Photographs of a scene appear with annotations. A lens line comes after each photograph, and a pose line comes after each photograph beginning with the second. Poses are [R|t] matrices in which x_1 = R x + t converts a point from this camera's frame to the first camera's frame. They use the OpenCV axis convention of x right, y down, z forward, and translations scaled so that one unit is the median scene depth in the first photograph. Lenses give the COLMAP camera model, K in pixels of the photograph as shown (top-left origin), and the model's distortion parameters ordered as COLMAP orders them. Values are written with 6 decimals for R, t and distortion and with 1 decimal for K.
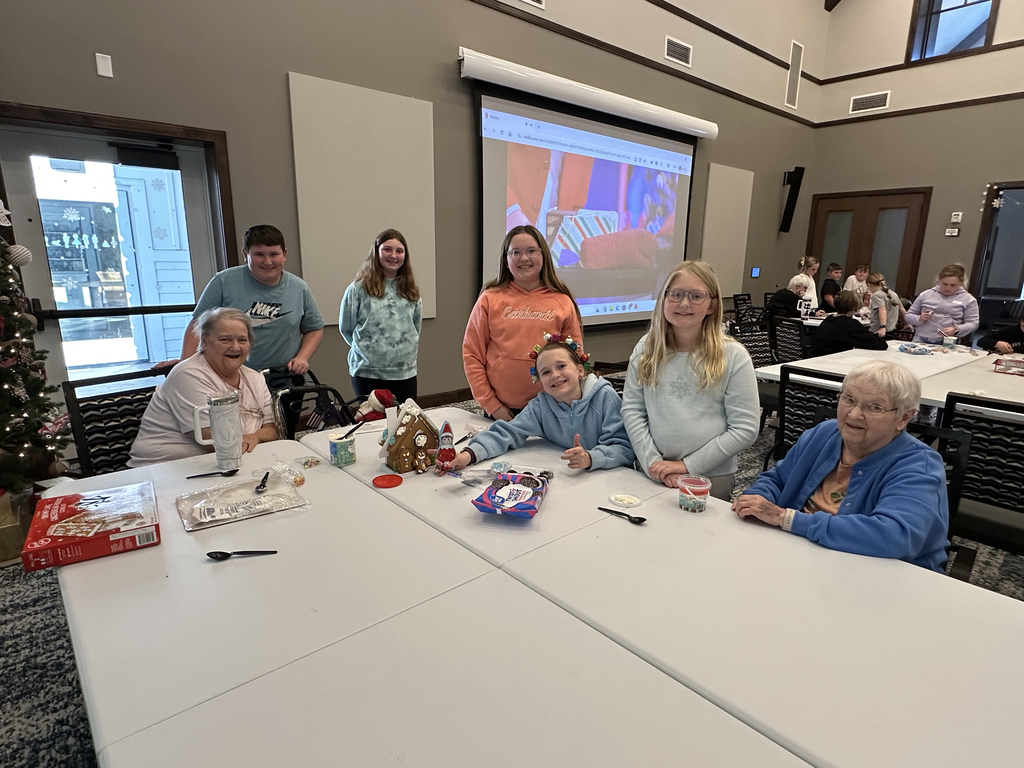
lens RADIAL K [[582.4, 0, 510.0], [0, 582.4, 390.9], [0, 0, 1]] dist [0.001512, -0.002000]
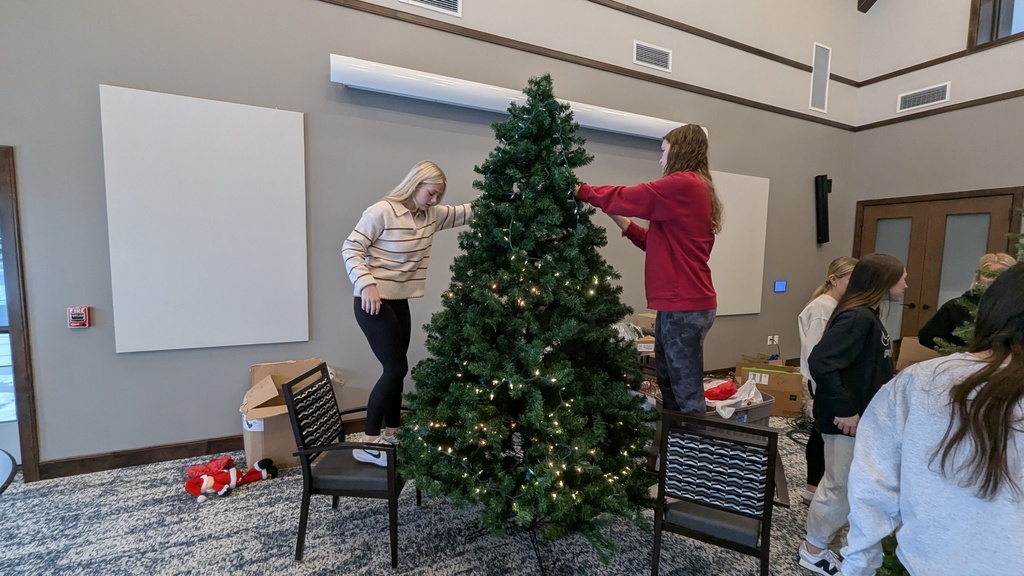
lens RADIAL K [[419.6, 0, 512.1], [0, 419.6, 280.8], [0, 0, 1]] dist [-0.009179, 0.000749]
pose [[0.954518, 0.034931, -0.296102, 0.233368], [-0.080743, 0.986288, -0.143933, -0.091591], [0.287014, 0.161295, 0.944250, 0.293799]]
